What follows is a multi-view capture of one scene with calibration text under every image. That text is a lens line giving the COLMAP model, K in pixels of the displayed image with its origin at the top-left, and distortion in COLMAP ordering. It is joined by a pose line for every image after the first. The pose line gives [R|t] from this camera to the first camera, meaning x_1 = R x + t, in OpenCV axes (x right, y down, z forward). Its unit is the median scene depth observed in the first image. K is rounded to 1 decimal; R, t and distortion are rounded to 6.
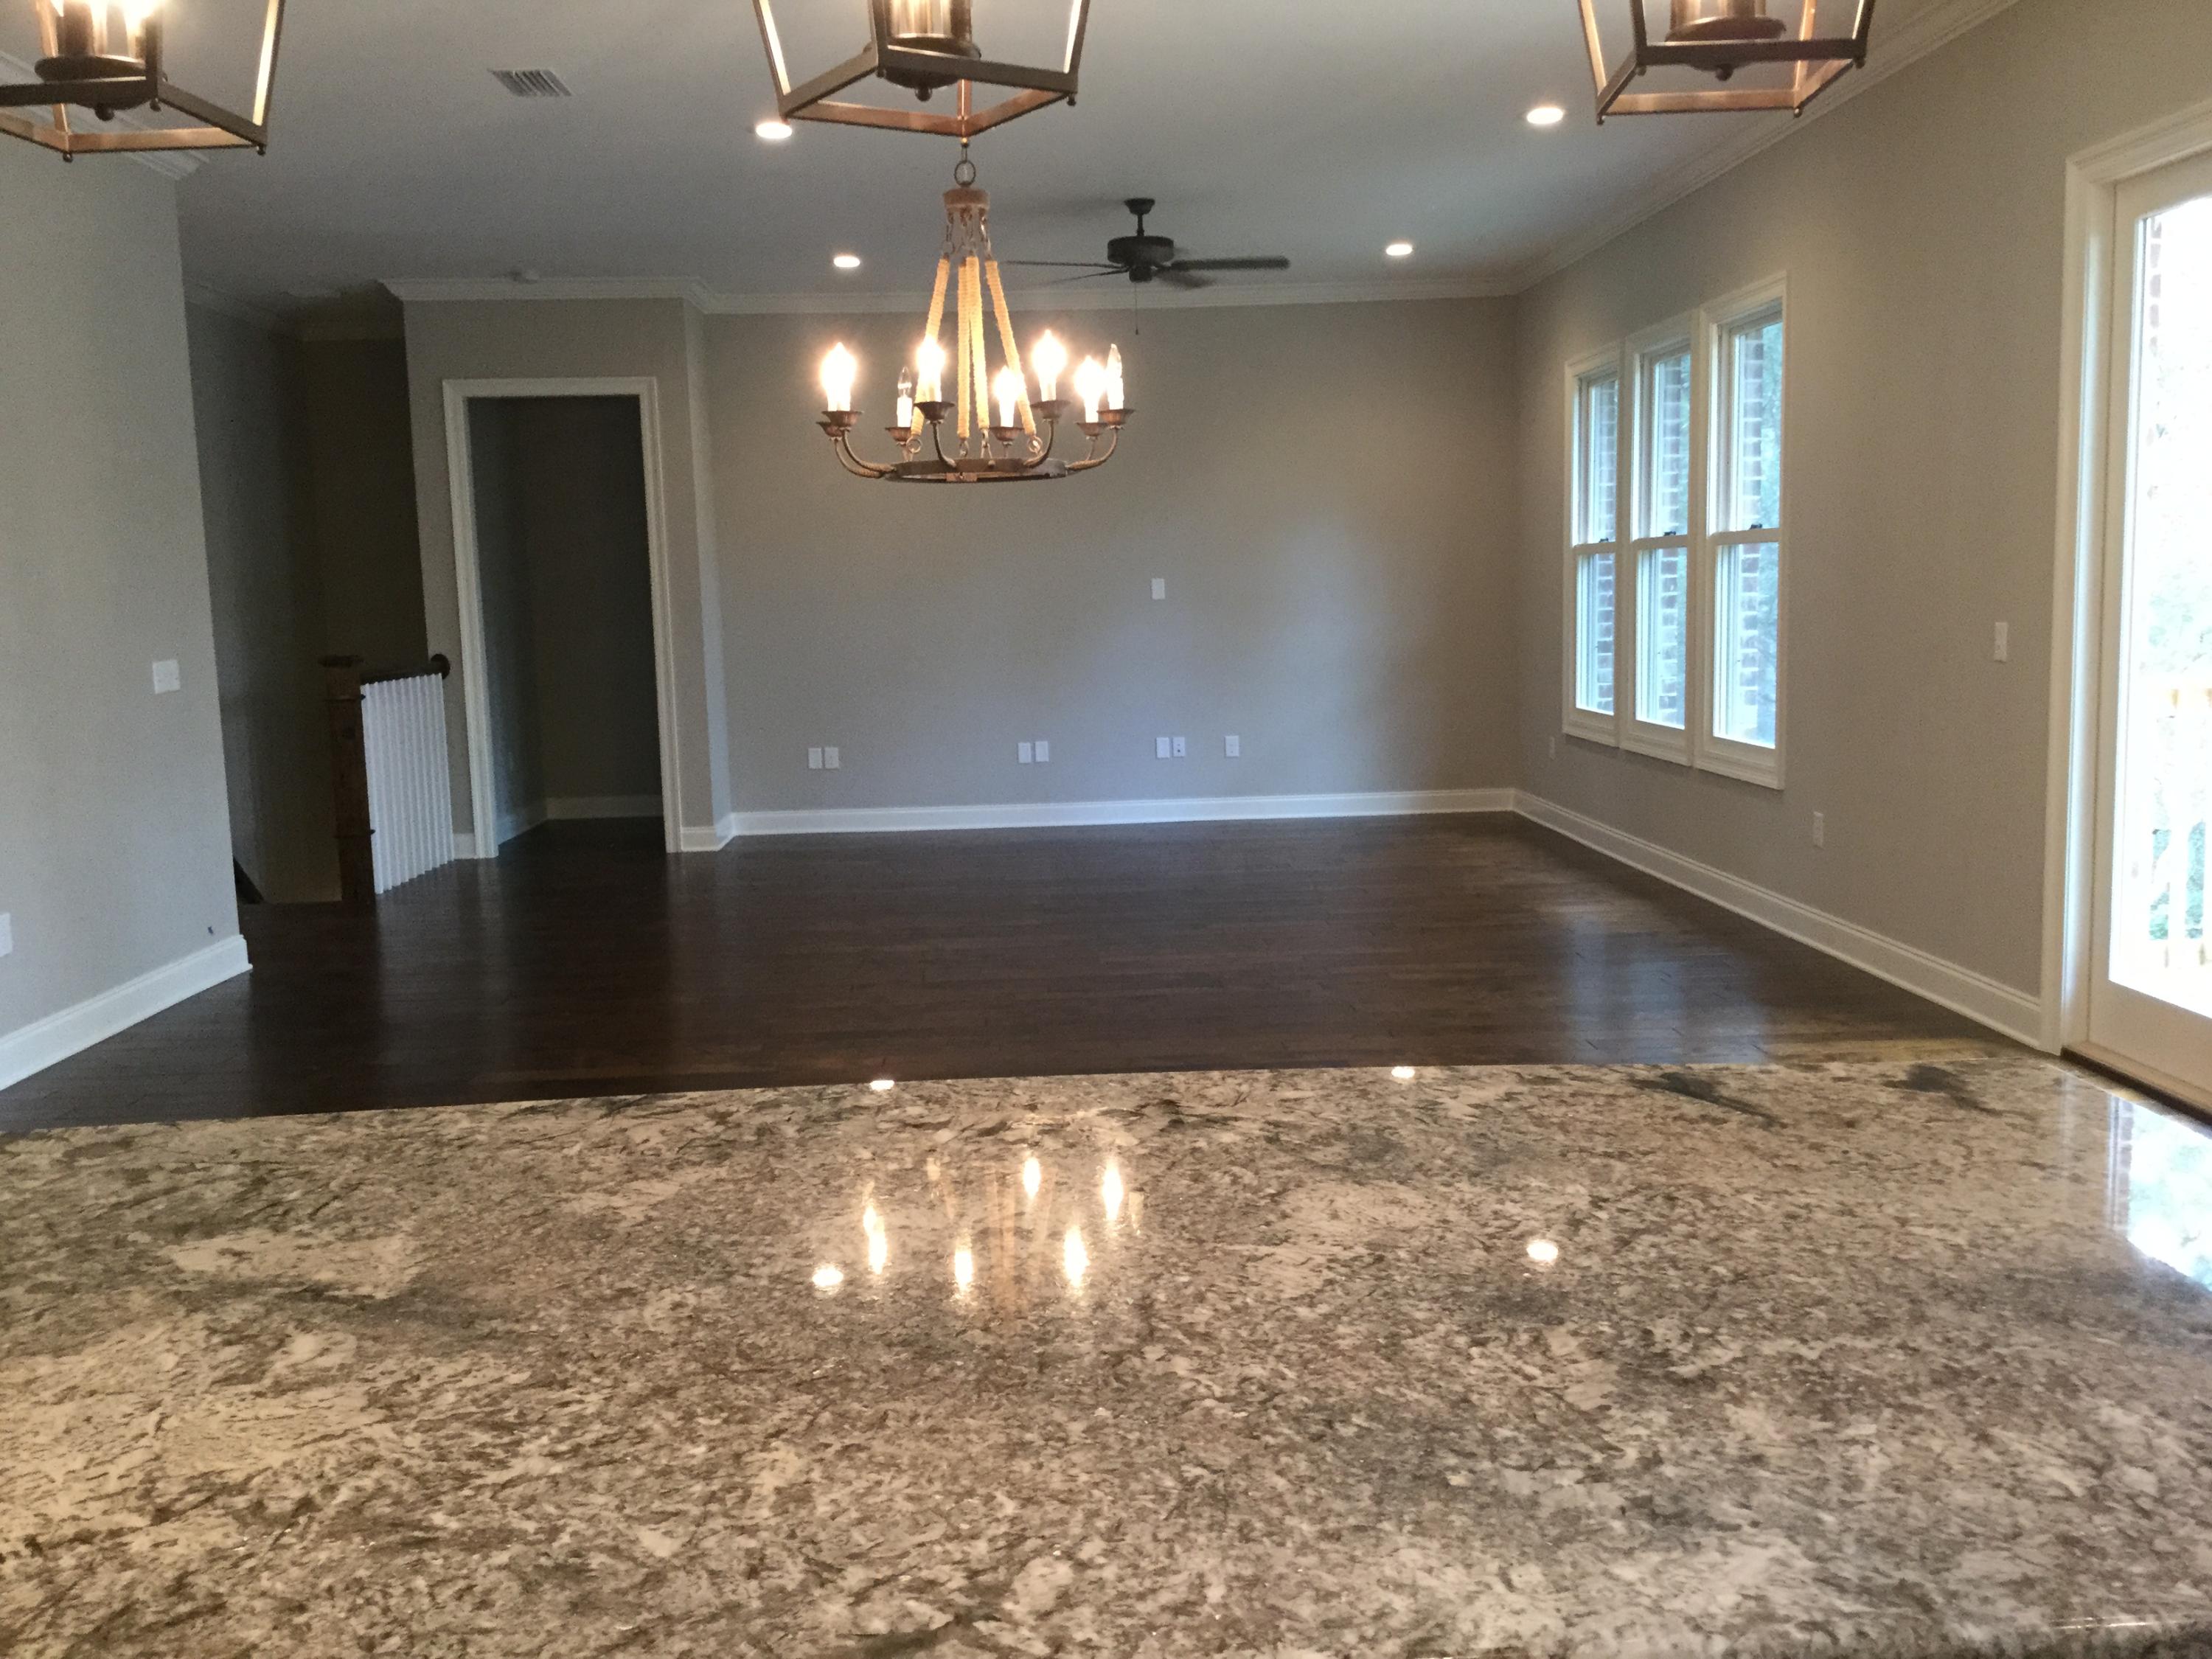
lens RADIAL K [[1952.0, 0, 1098.0], [0, 1952.0, 842.2], [0, 0, 1]] dist [0.130145, -0.132882]
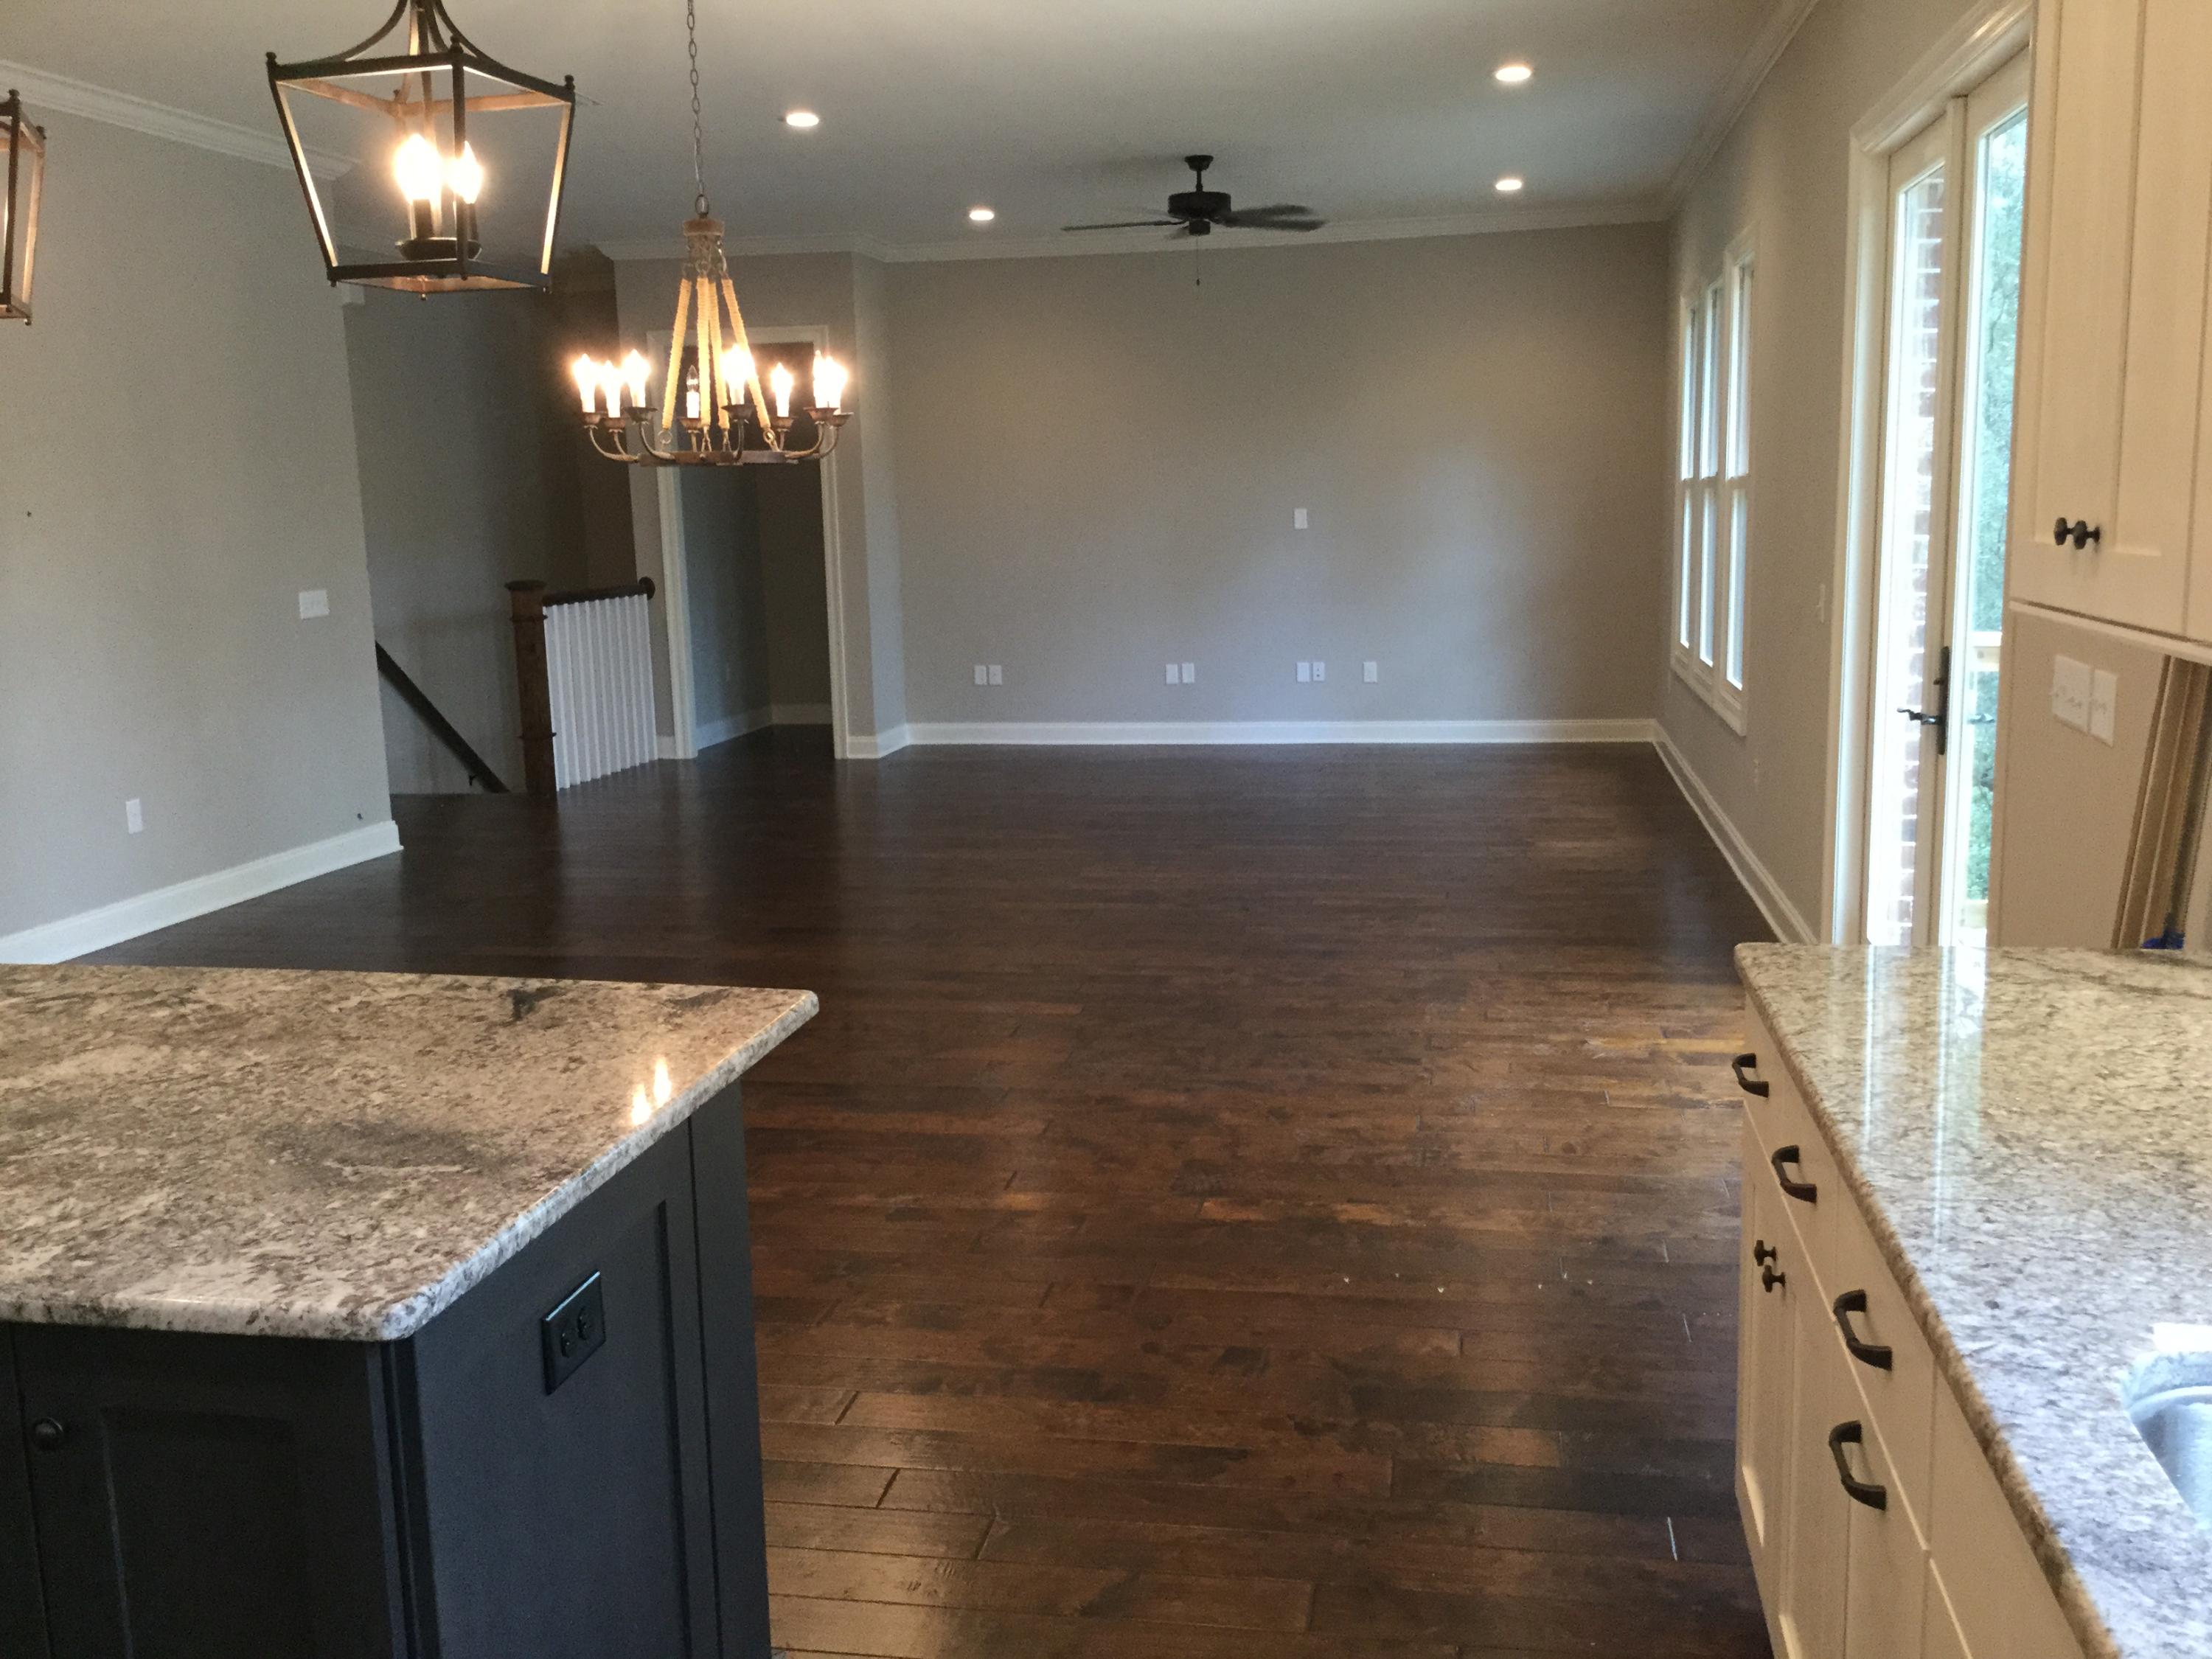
lens RADIAL K [[1952.0, 0, 1110.4], [0, 1952.0, 832.5], [0, 0, 1]] dist [0.130145, -0.132882]
pose [[0.976157, 0.038956, -0.213541, 0.171211], [-0.029111, 0.998372, 0.049056, -0.012155], [0.215104, -0.041670, 0.975702, -0.044400]]
